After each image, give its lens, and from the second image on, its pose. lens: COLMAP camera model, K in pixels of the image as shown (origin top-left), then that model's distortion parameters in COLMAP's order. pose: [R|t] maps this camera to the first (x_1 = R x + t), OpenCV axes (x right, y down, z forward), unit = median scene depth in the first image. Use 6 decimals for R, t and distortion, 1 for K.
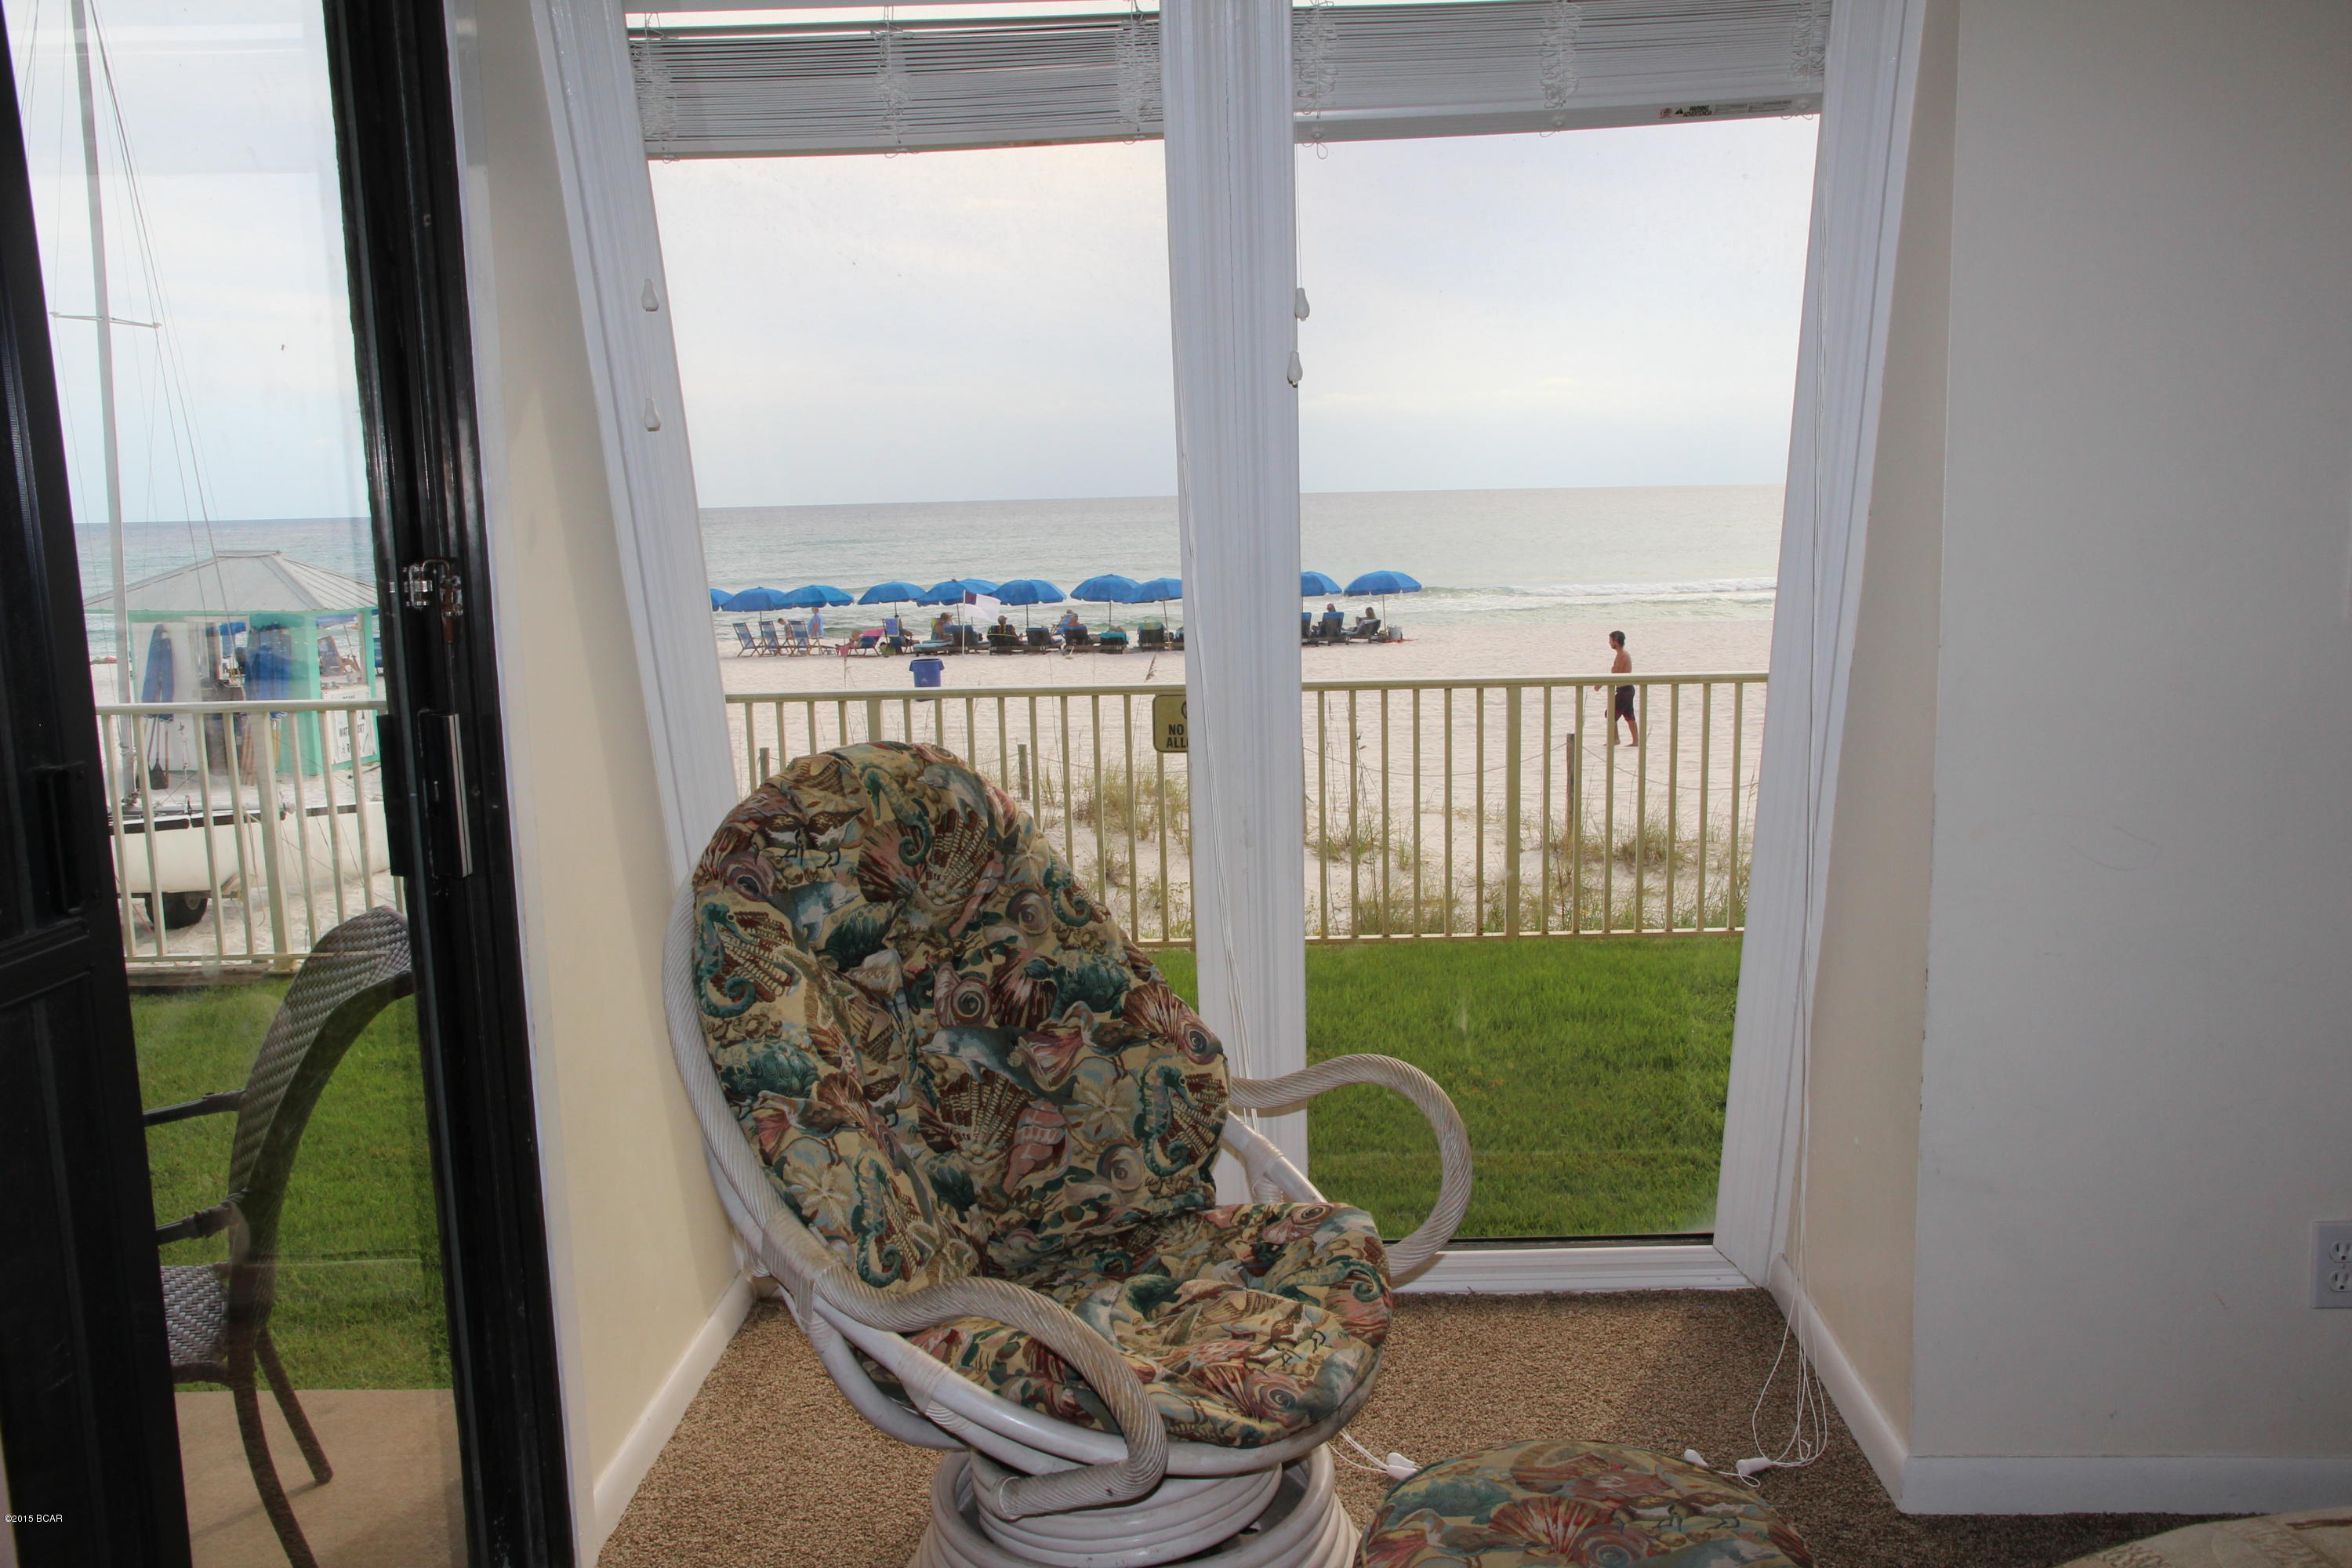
lens RADIAL K [[1851.5, 0, 1199.3], [0, 1851.5, 768.8], [0, 0, 1]] dist [-0.076079, 0.092717]
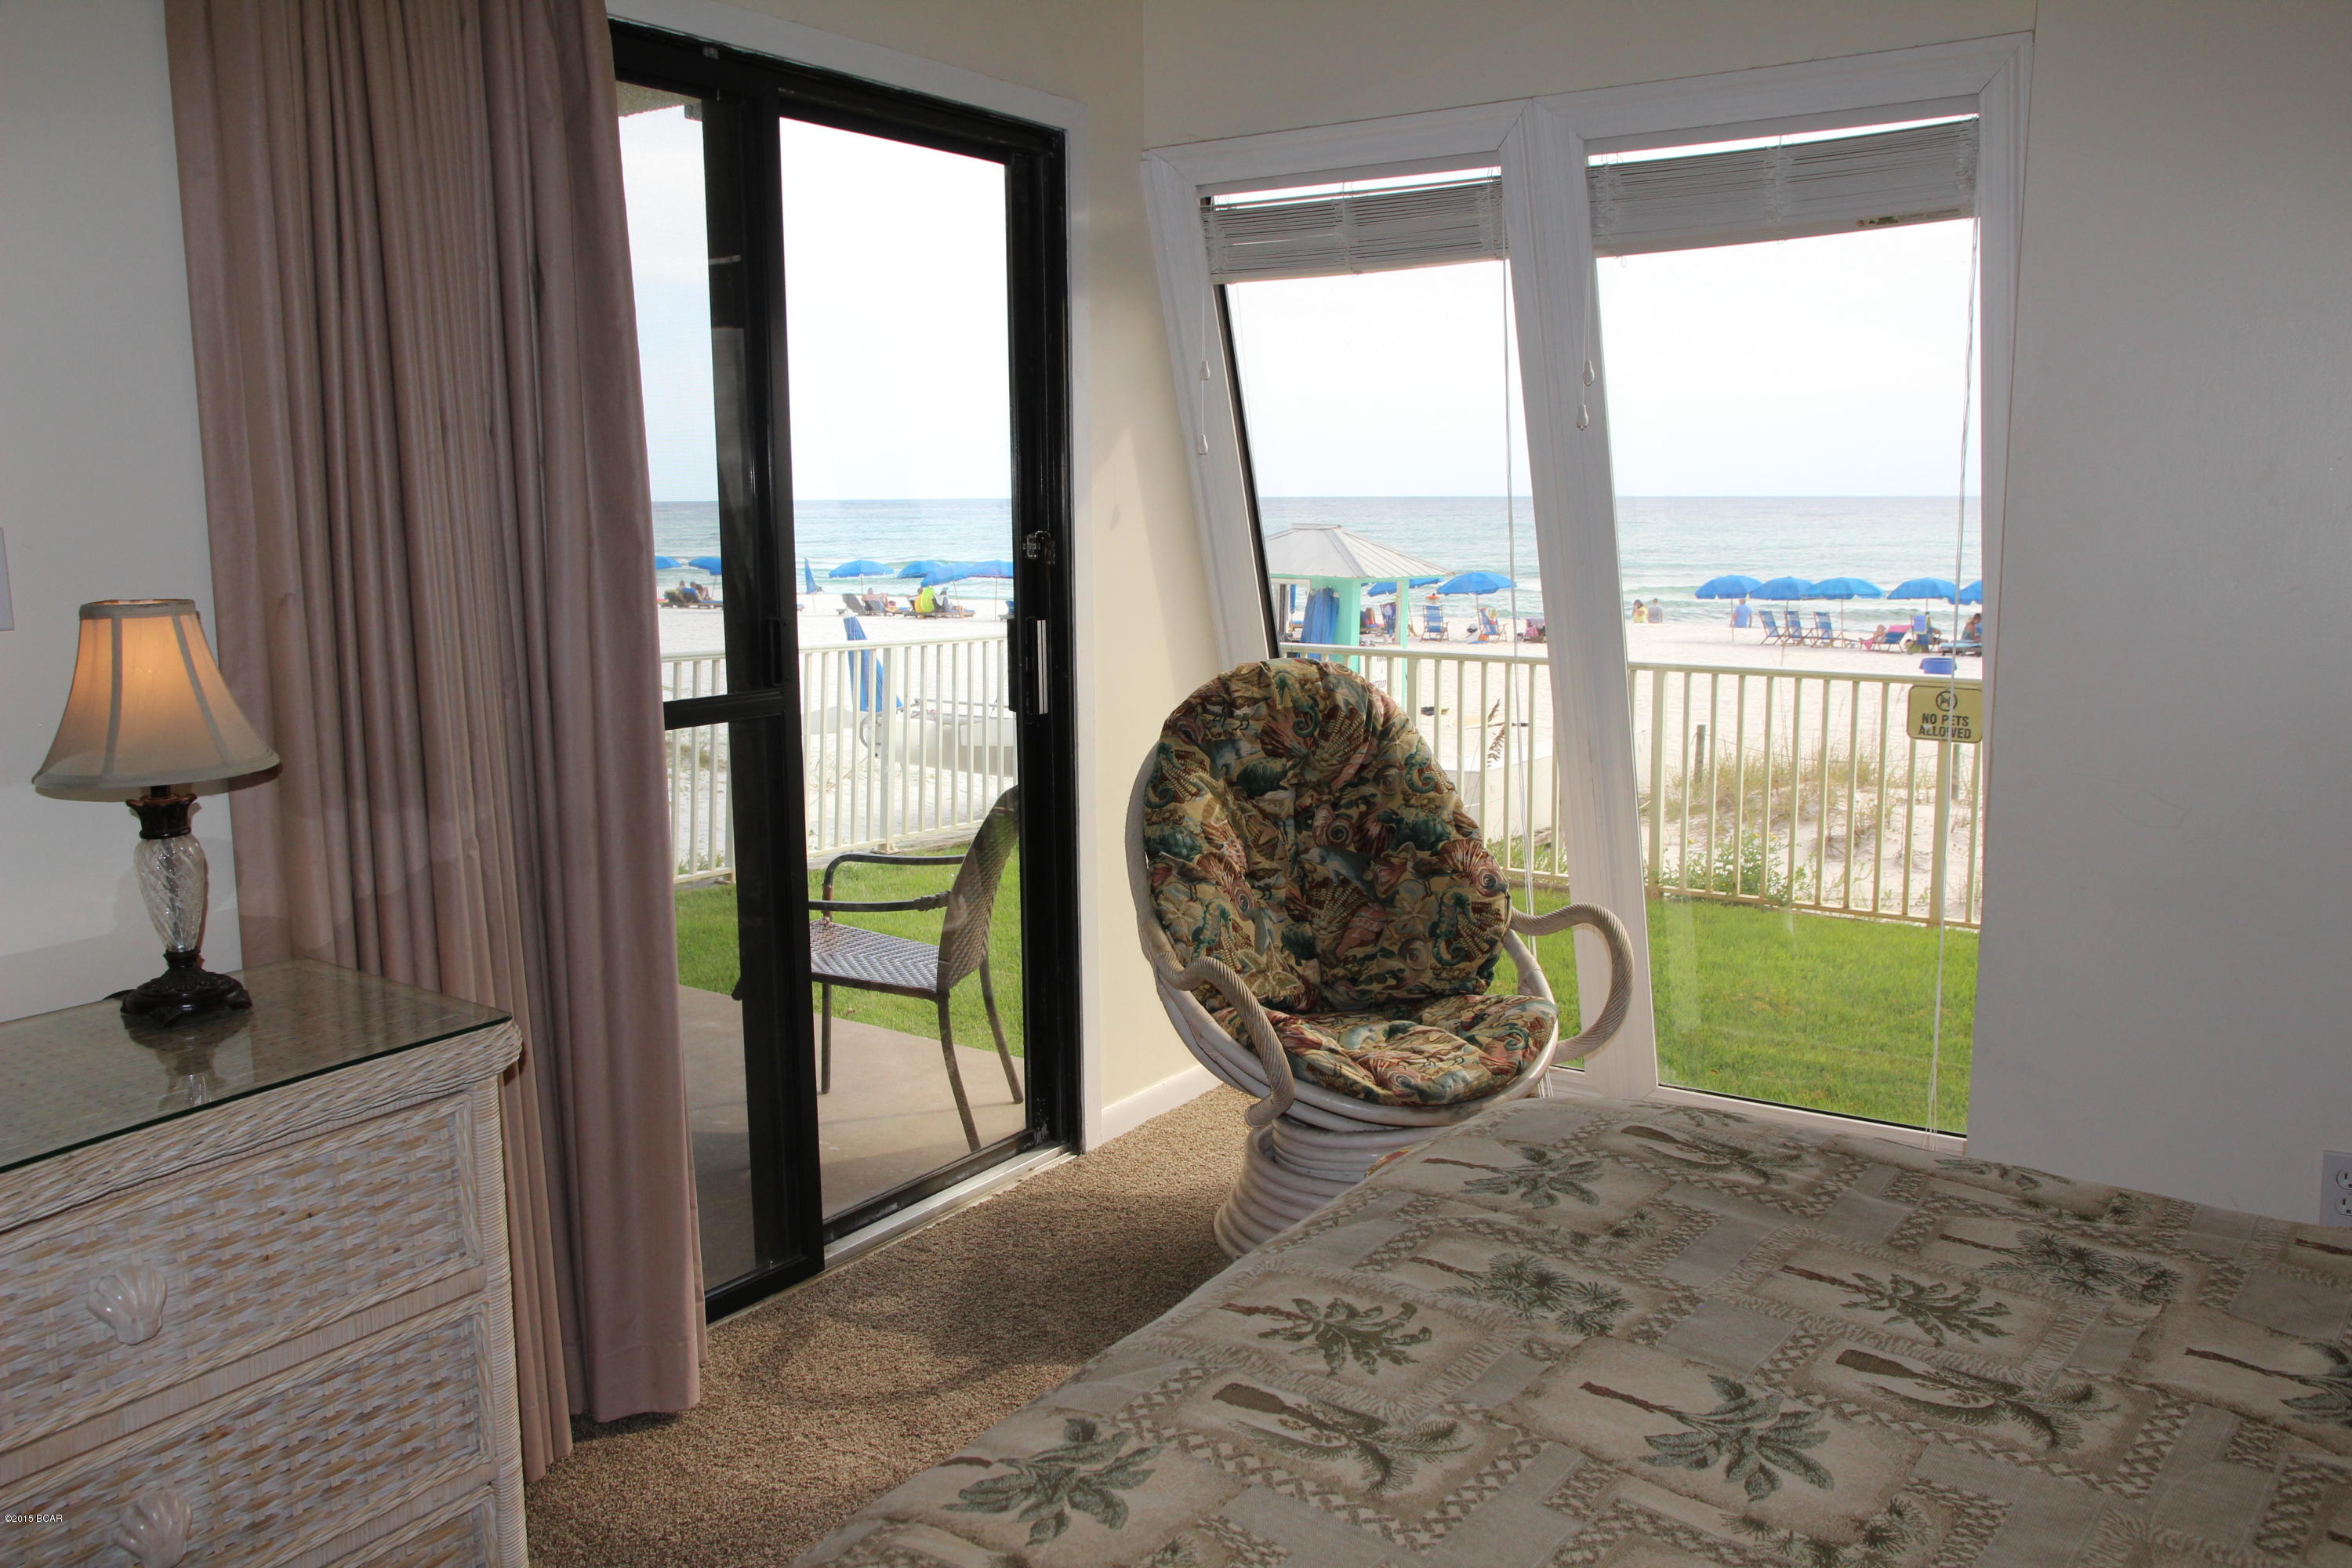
lens RADIAL K [[1885.3, 0, 1202.3], [0, 1885.3, 742.6], [0, 0, 1]] dist [-0.066687, 0.100991]
pose [[0.841391, 0.087930, -0.533226, 0.610481], [-0.092679, 0.995535, 0.017924, 0.035268], [0.532421, 0.034337, 0.845783, -0.383584]]
